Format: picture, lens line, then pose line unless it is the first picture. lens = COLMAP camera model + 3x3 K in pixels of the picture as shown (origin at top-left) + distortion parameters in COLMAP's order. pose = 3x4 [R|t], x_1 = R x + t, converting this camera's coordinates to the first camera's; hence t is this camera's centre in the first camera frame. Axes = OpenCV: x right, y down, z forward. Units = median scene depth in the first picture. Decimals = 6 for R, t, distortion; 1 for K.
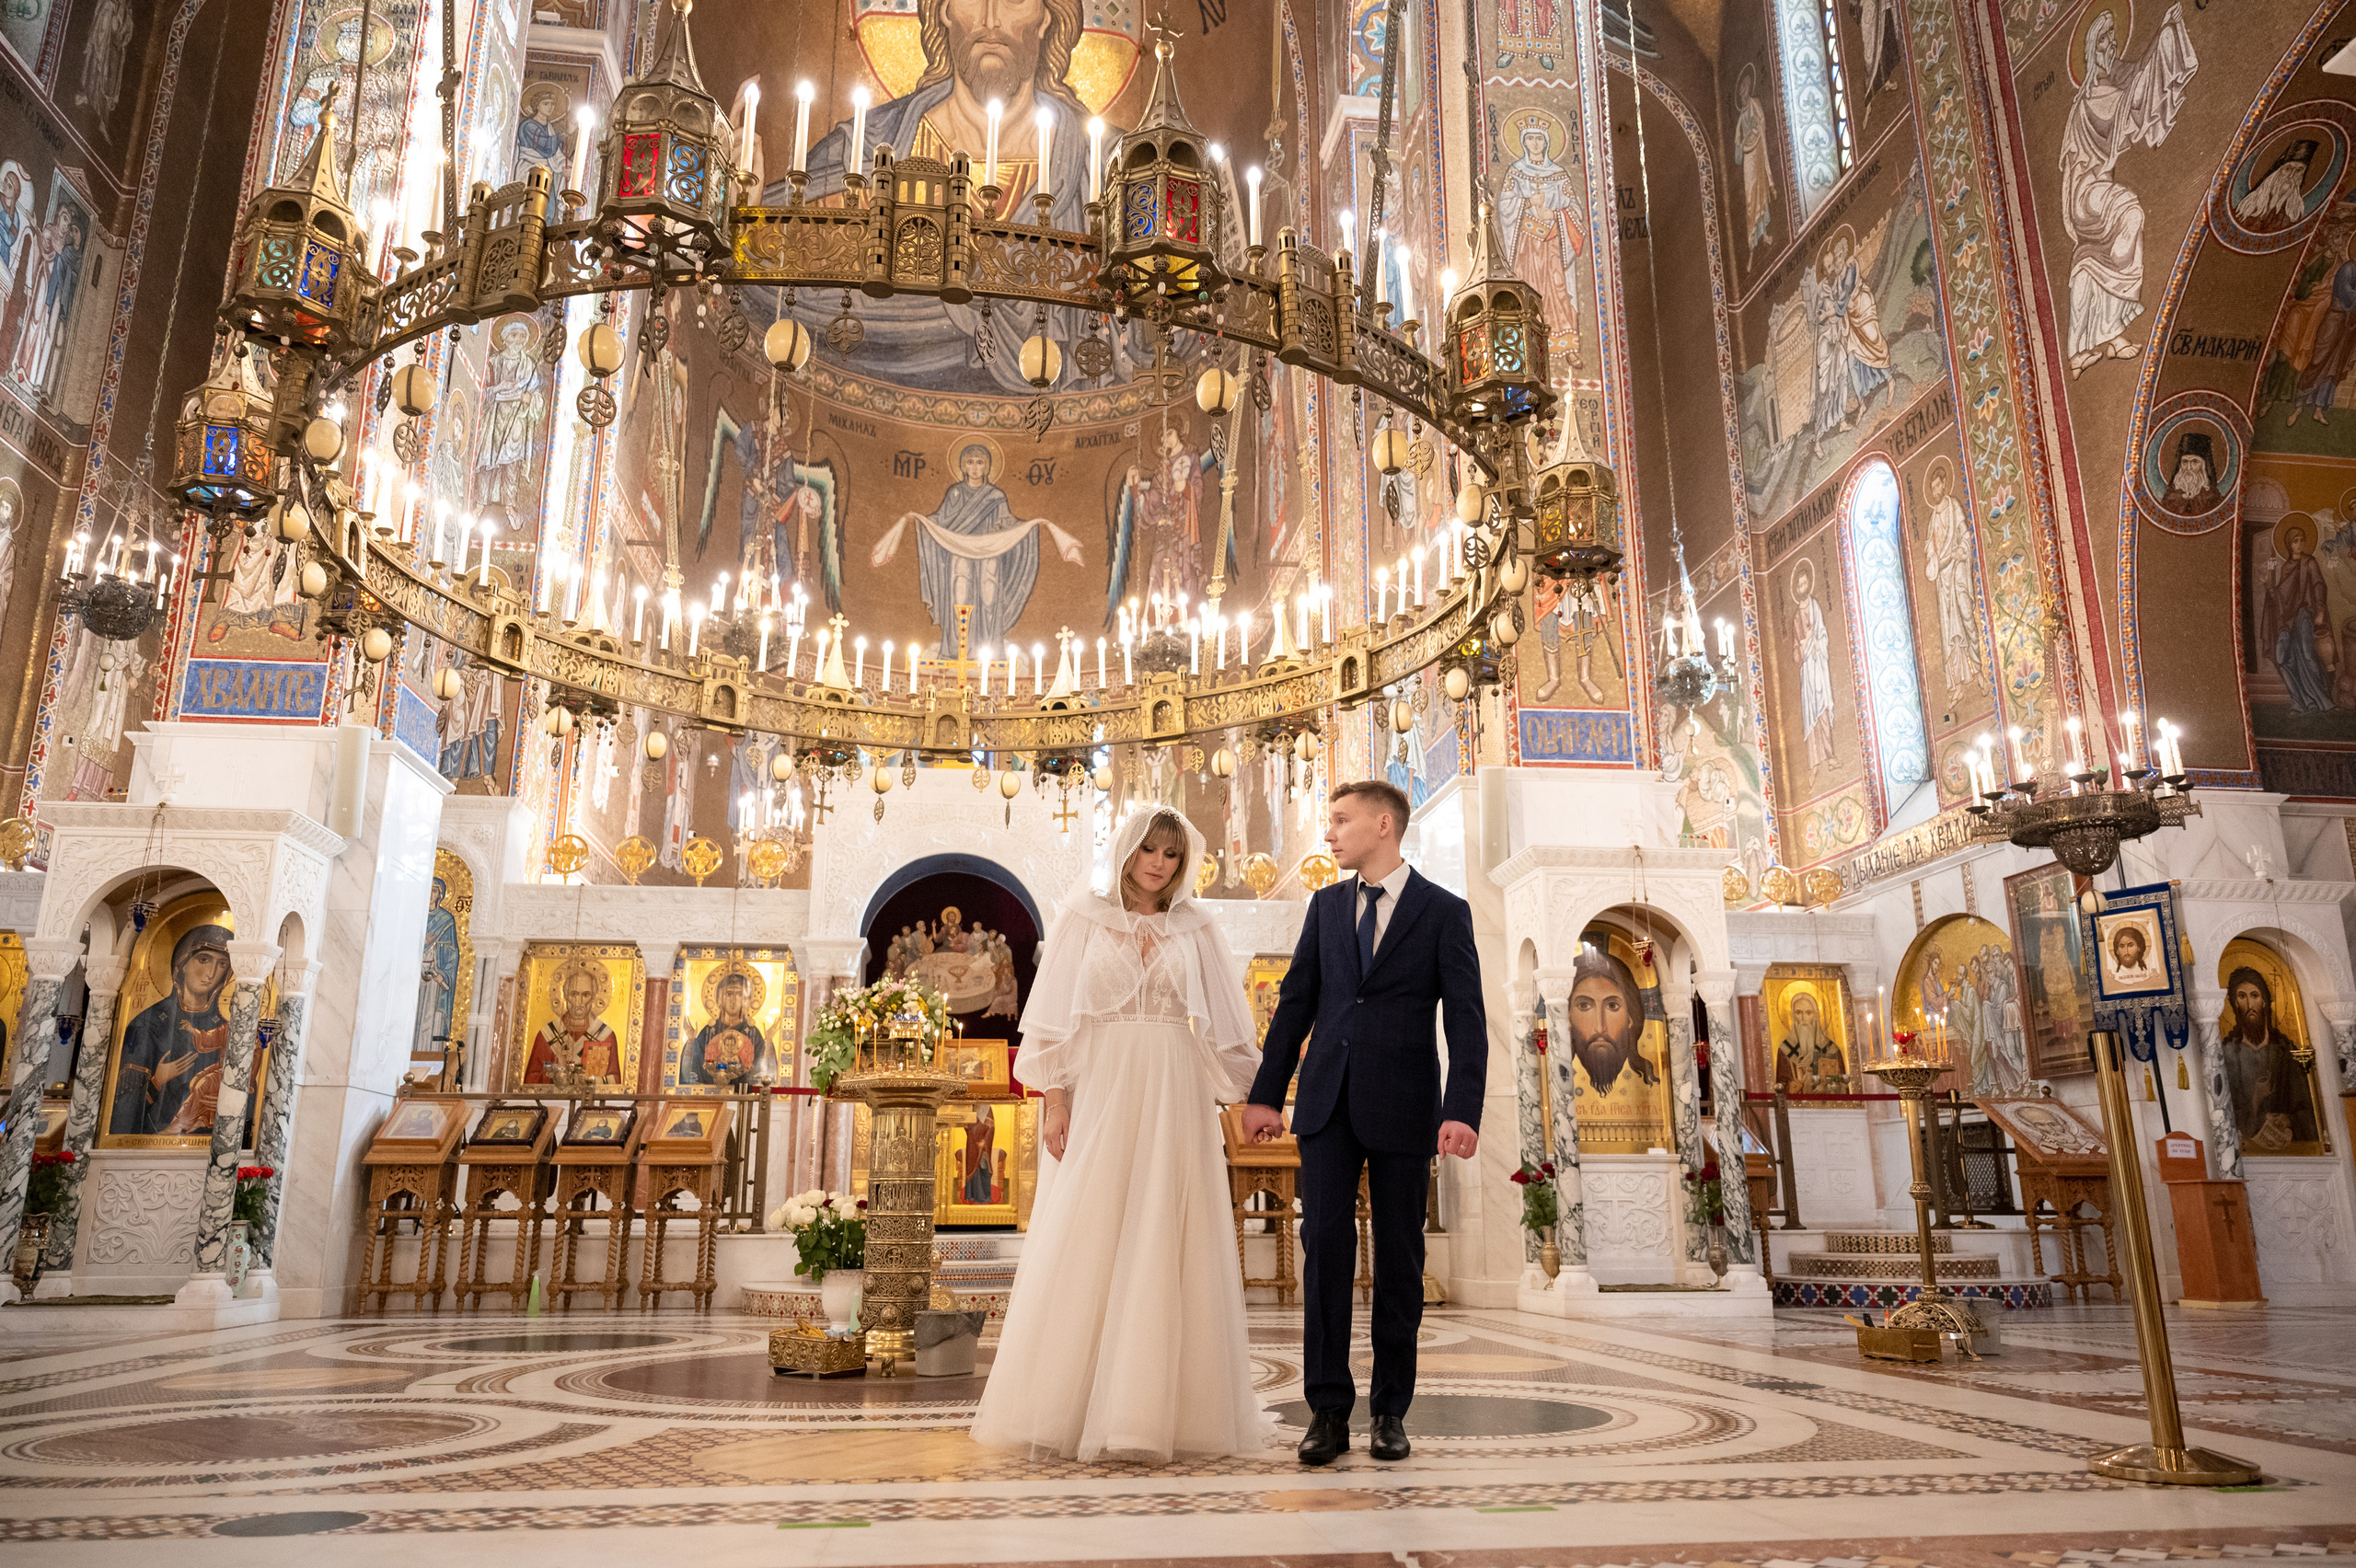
lens RADIAL K [[1684.1, 0, 1184.0], [0, 1684.1, 759.2], [0, 0, 1]] dist [-0.007312, 0.001061]
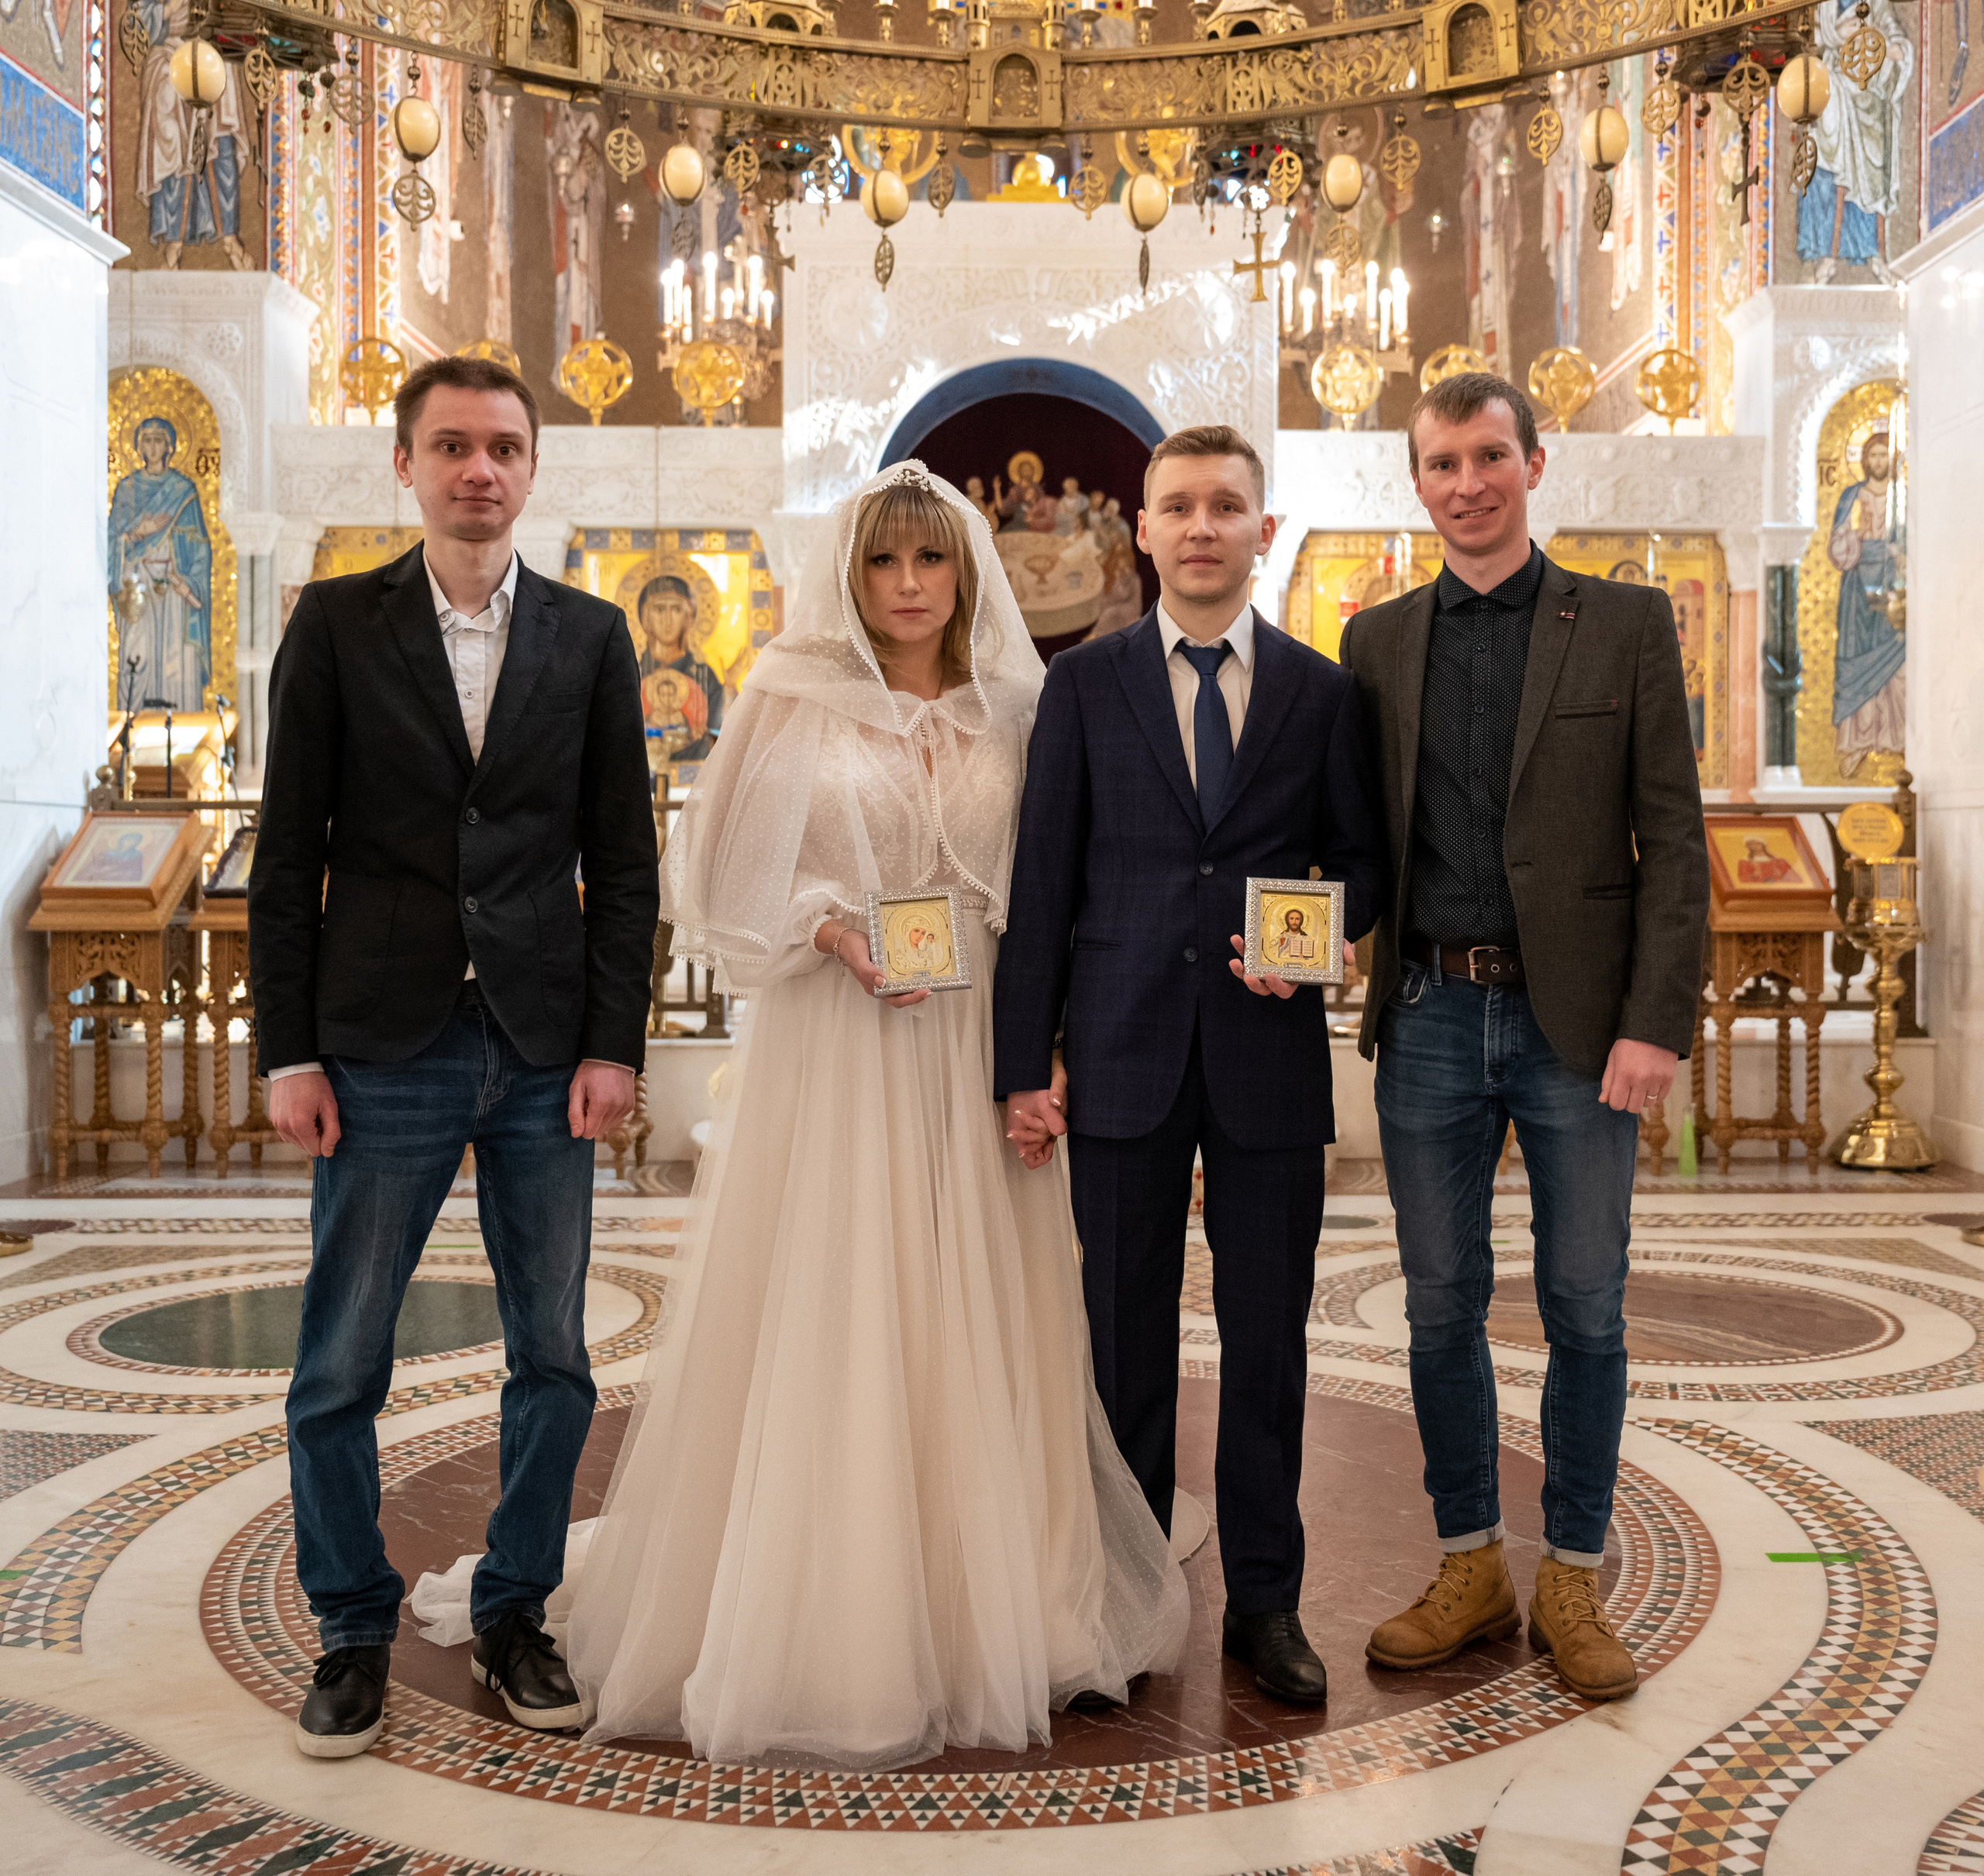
lens RADIAL K [[2226.2, 0, 1094.8], [0, 2226.2, 933.4], [0, 0, 1]] dist [-0.012147, 0.009389]
pose [[0.994941, 0.006839, -0.100230, -0.050530], [0.023575, 0.953927, 0.299112, 0.023388], [0.097658, -0.299962, 0.948939, 0.312694]]
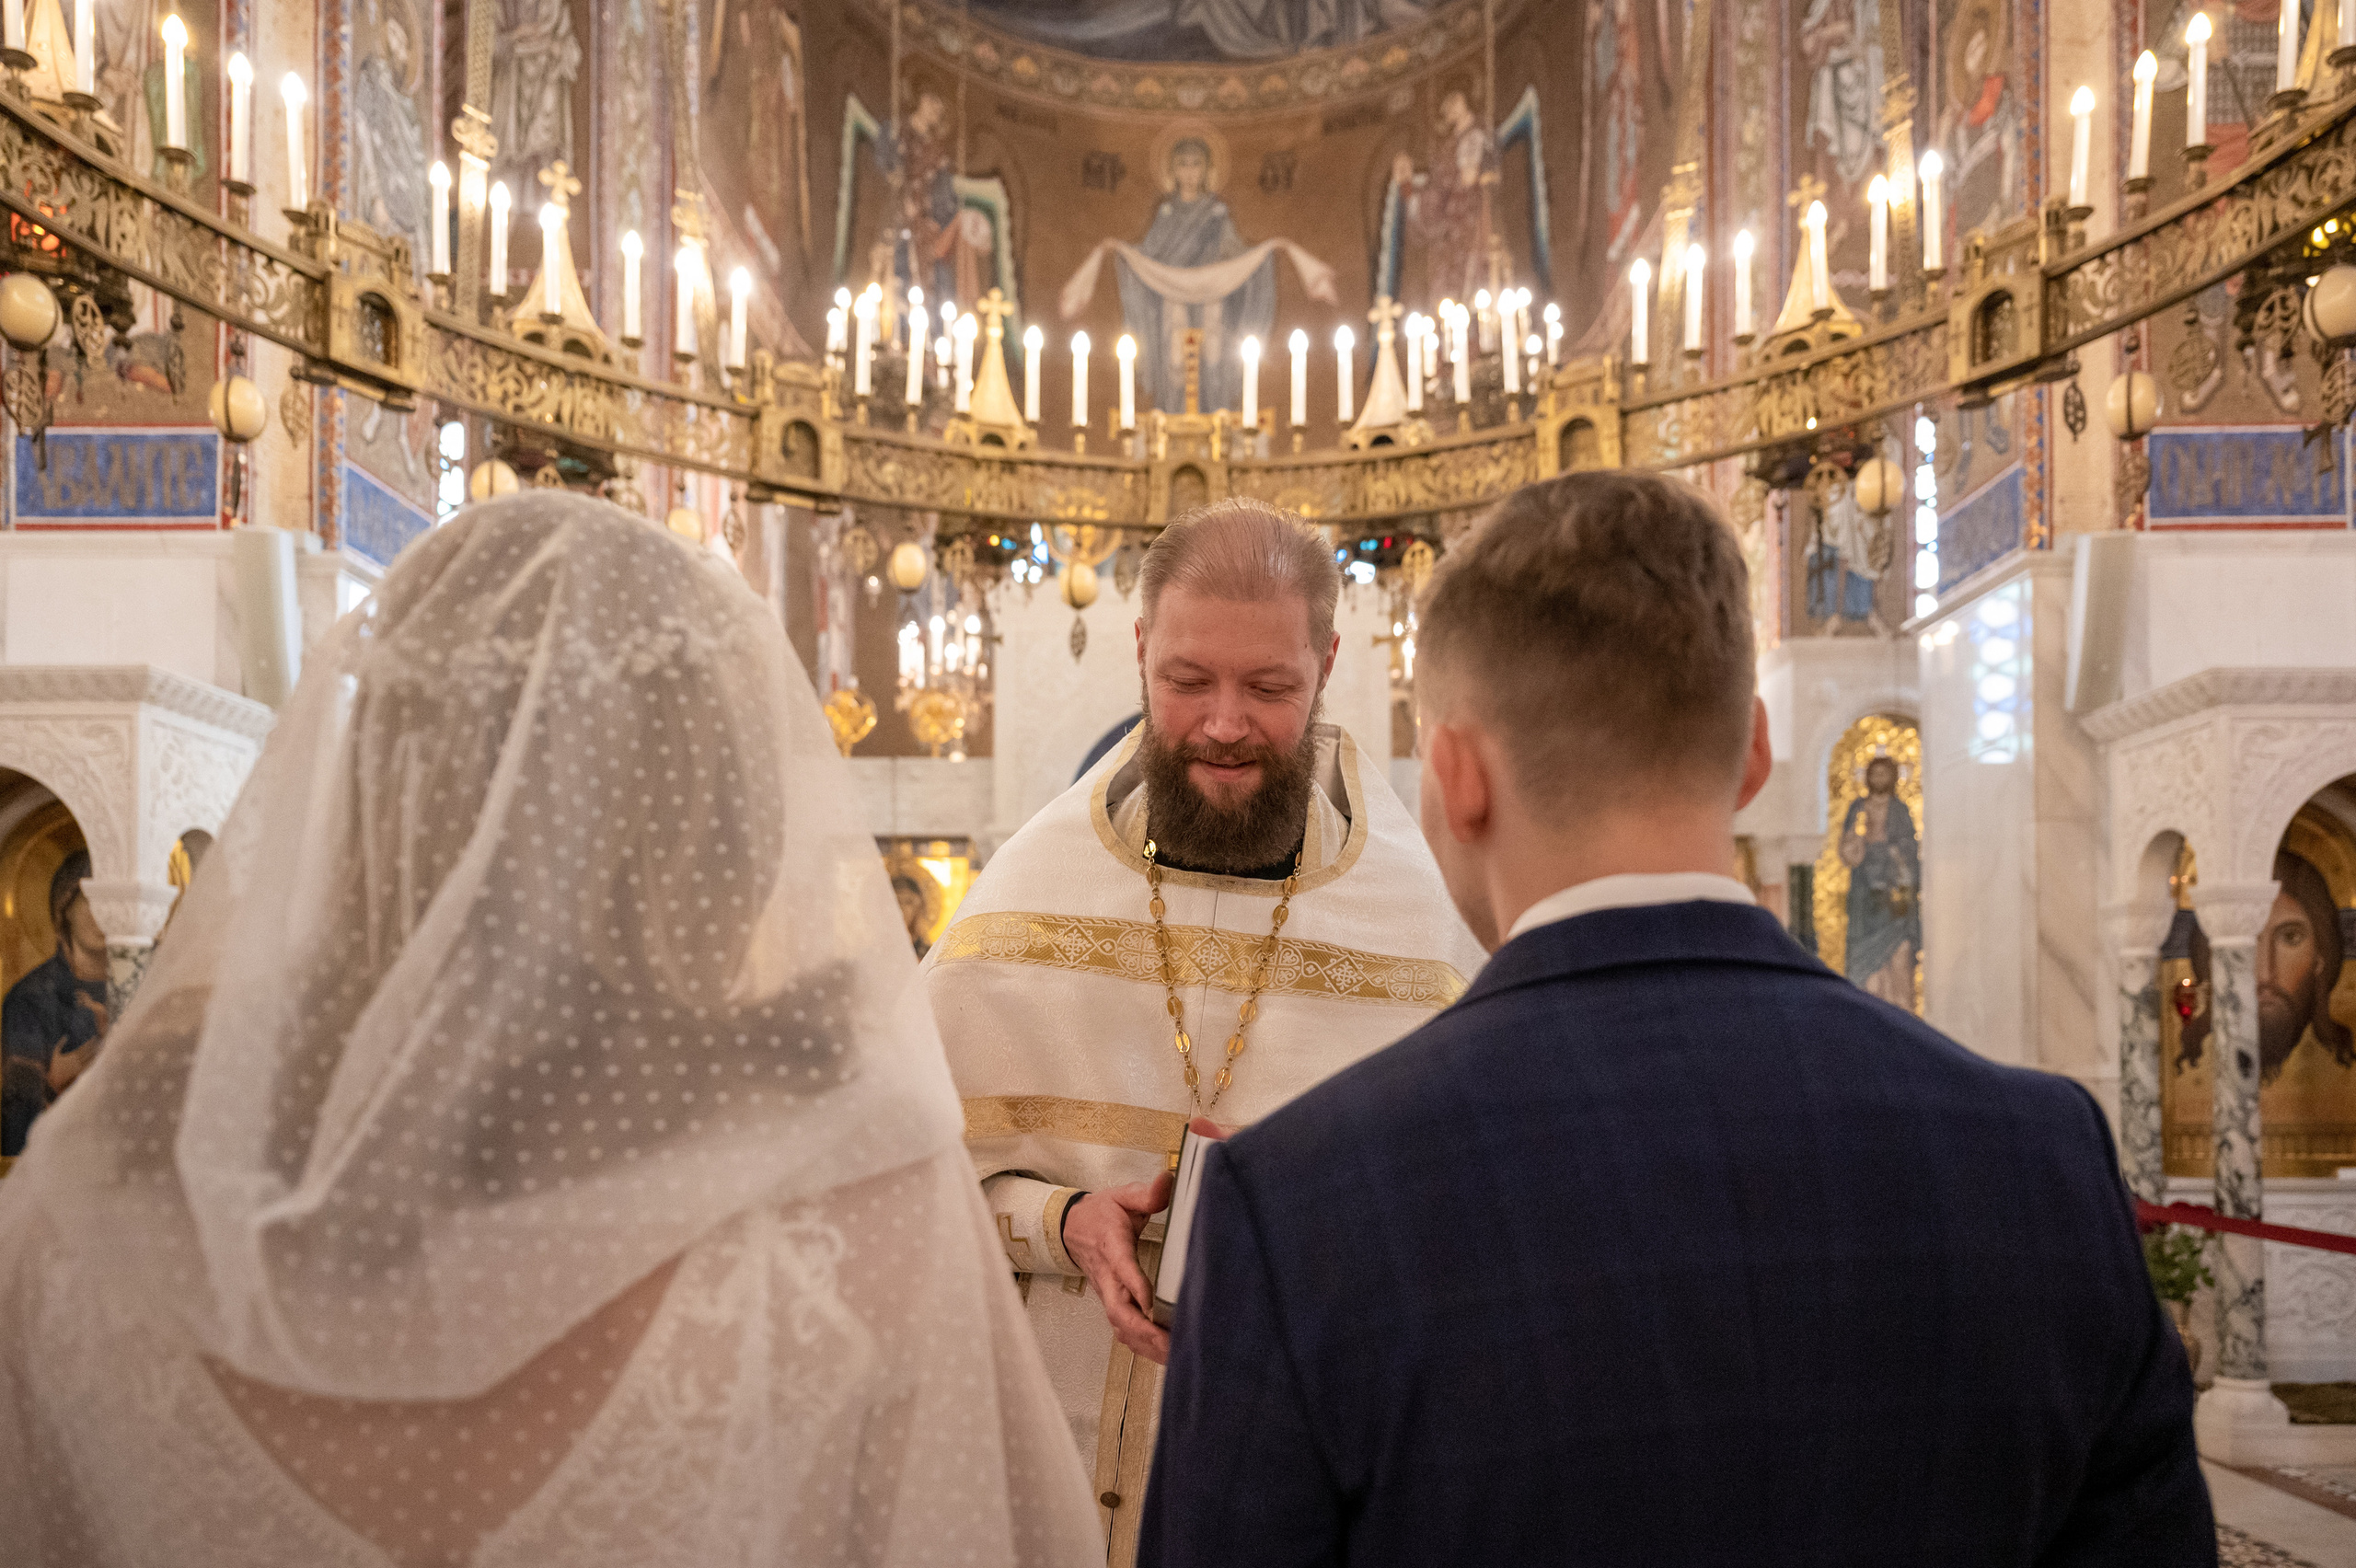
lens RADIAL K [[1660.1, 0, 1174.4], [0, 1660.1, 1049.4], [0, 0, 1]] dist [0.000242, 0.000569]
pose [[0.991258, 0.002515, -0.131913, -0.067894], [0.032908, 0.963507, 0.265653, 0.014904], [0.127767, -0.267671, 0.955001, 0.394383]]
